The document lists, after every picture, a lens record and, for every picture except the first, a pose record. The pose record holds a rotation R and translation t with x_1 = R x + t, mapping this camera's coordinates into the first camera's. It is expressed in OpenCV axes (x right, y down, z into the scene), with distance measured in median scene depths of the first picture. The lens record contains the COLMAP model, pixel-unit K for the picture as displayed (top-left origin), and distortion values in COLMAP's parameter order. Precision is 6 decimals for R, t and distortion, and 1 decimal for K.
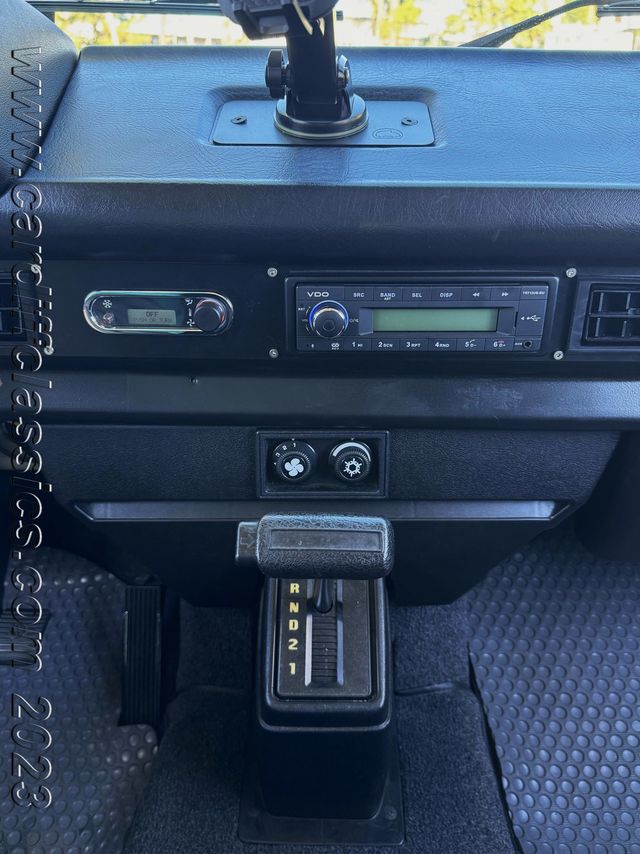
lens RADIAL K [[686.8, 0, 320.0], [0, 686.8, 427.0], [0, 0, 1]] dist [0.077325, -0.164482]
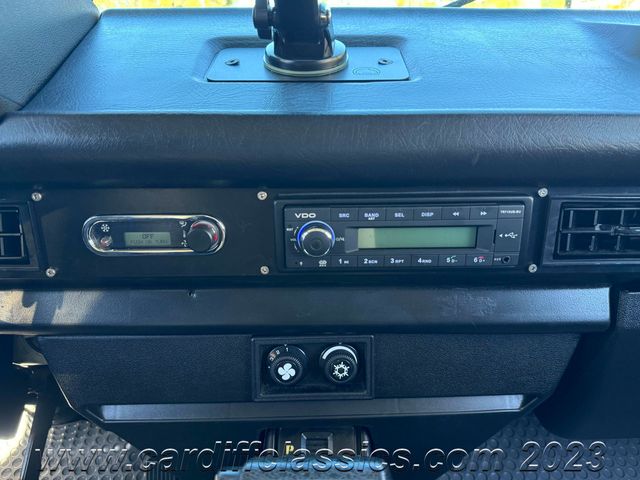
lens RADIAL K [[486.3, 0, 320.0], [0, 486.3, 240.0], [0, 0, 1]] dist [0.000818, -0.002129]
pose [[0.999737, -0.016482, 0.015949, 0.006598], [0.018251, 0.992845, -0.118010, -0.065613], [-0.013890, 0.118270, 0.992884, 0.260404]]
